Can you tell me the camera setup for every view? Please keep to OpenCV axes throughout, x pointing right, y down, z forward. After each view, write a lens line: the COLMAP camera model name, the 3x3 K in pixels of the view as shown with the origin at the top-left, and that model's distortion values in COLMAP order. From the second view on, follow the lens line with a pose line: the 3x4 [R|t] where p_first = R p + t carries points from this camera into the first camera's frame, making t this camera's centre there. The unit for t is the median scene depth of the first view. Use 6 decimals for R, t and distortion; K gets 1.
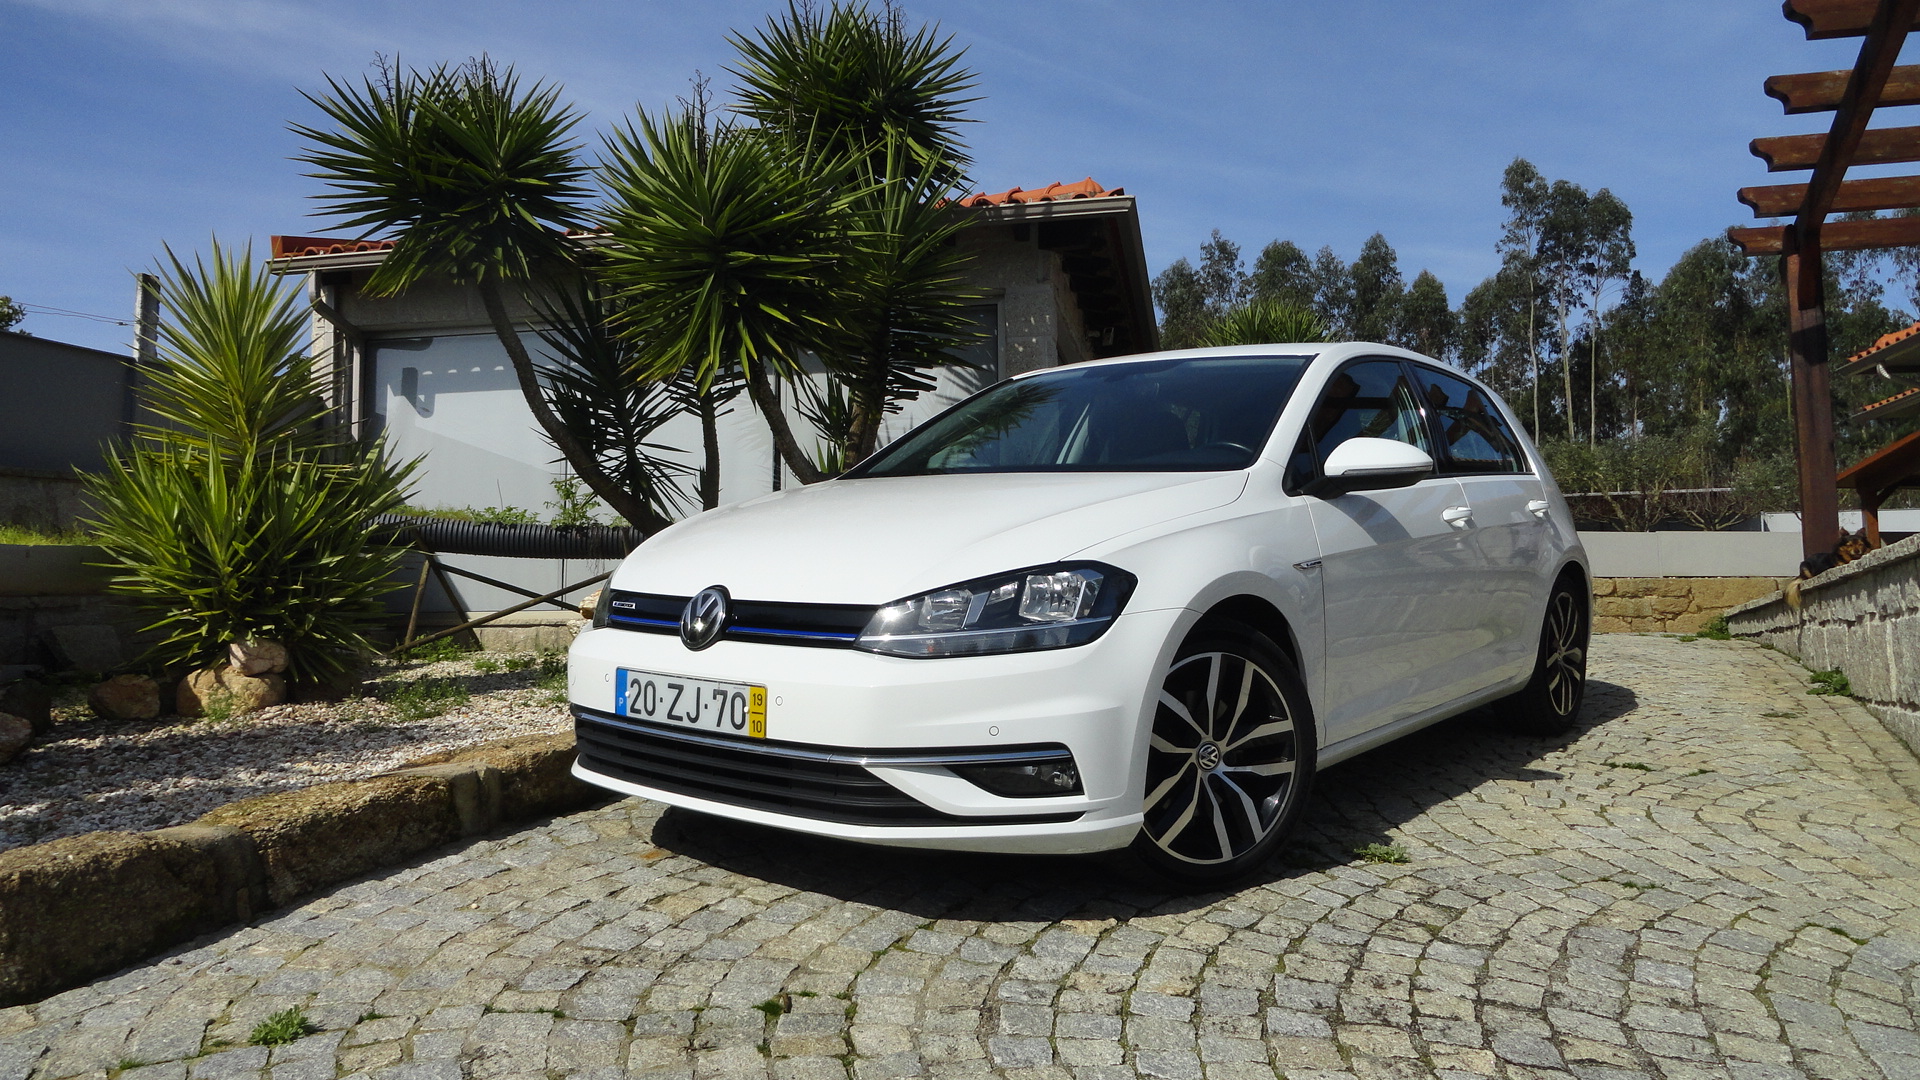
lens RADIAL K [[1345.1, 0, 960.0], [0, 1345.1, 540.0], [0, 0, 1]] dist [0.003708, 0.000820]
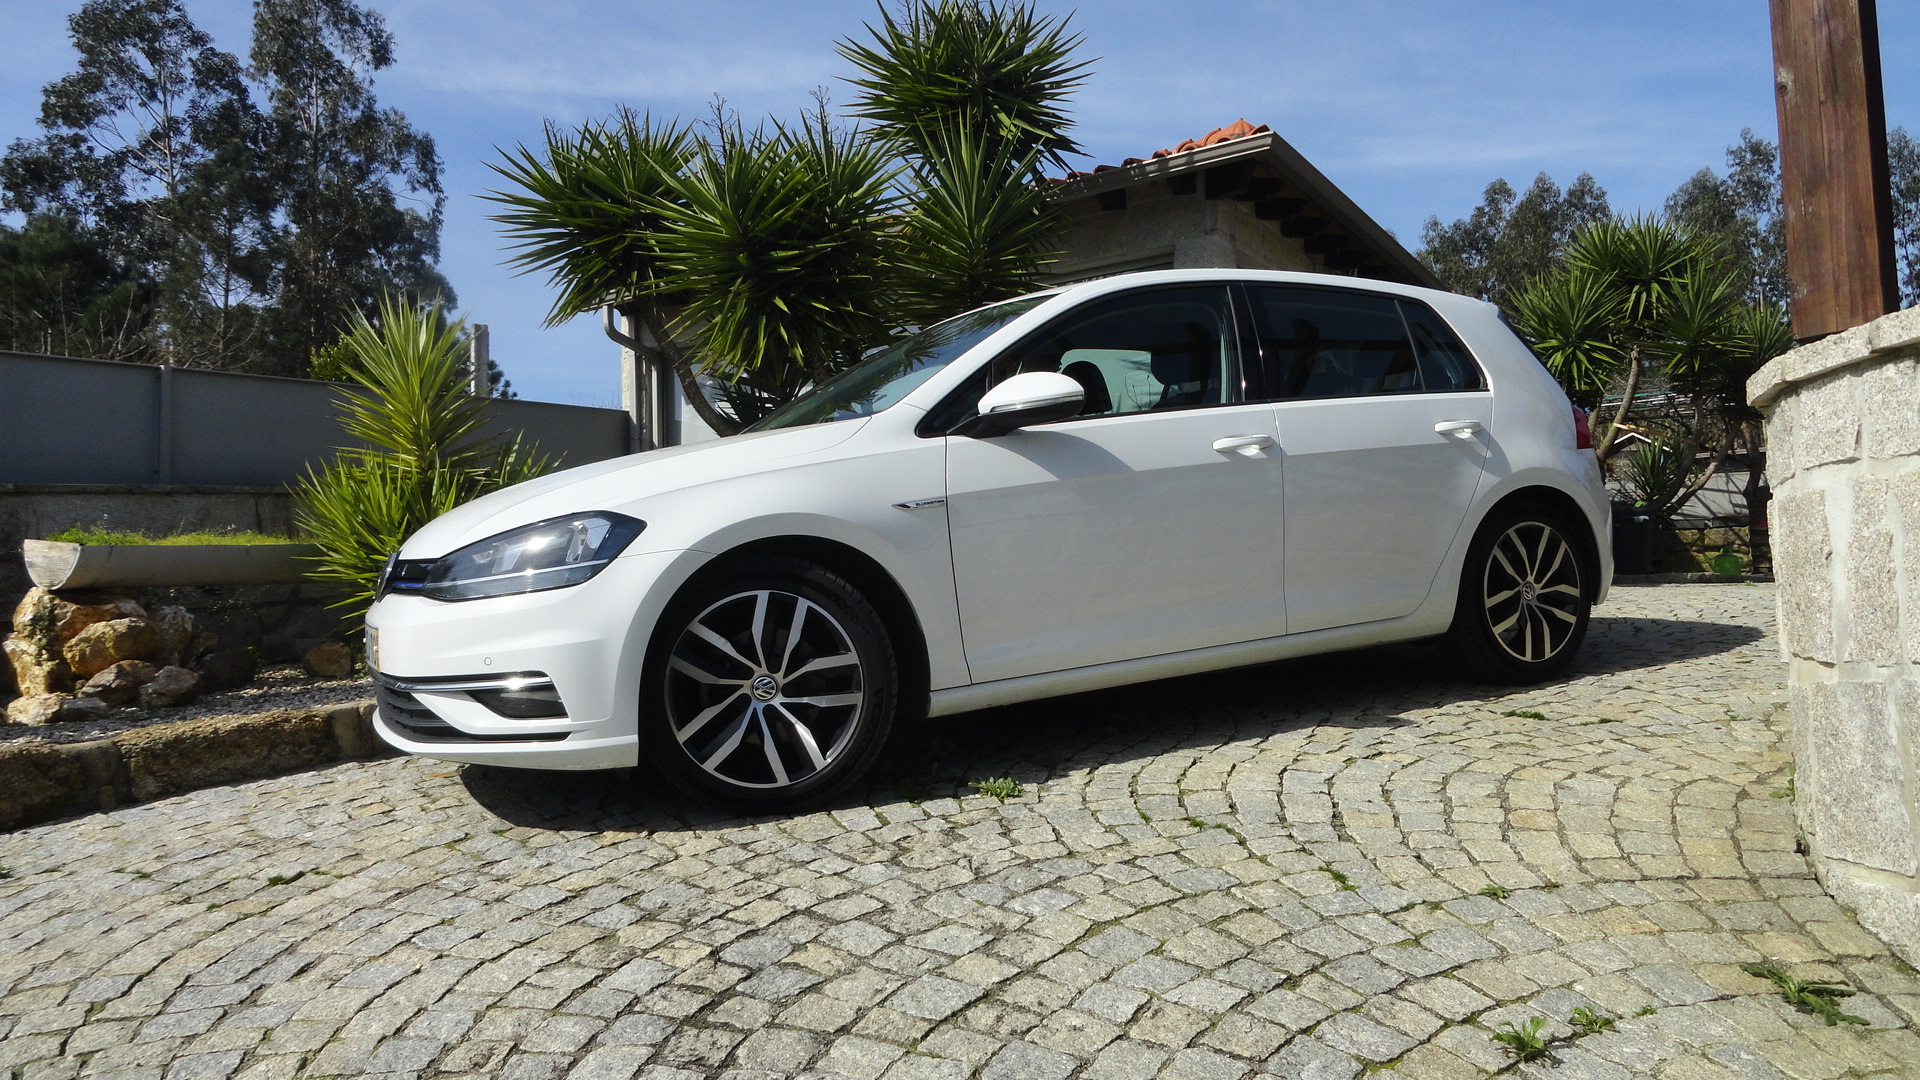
lens RADIAL K [[1345.1, 0, 960.0], [0, 1345.1, 540.0], [0, 0, 1]] dist [0.003708, 0.000820]
pose [[0.923666, -0.045618, -0.380474, 0.736106], [0.051213, 0.998677, 0.004589, 0.046341], [0.379761, -0.023724, 0.924780, 0.073438]]
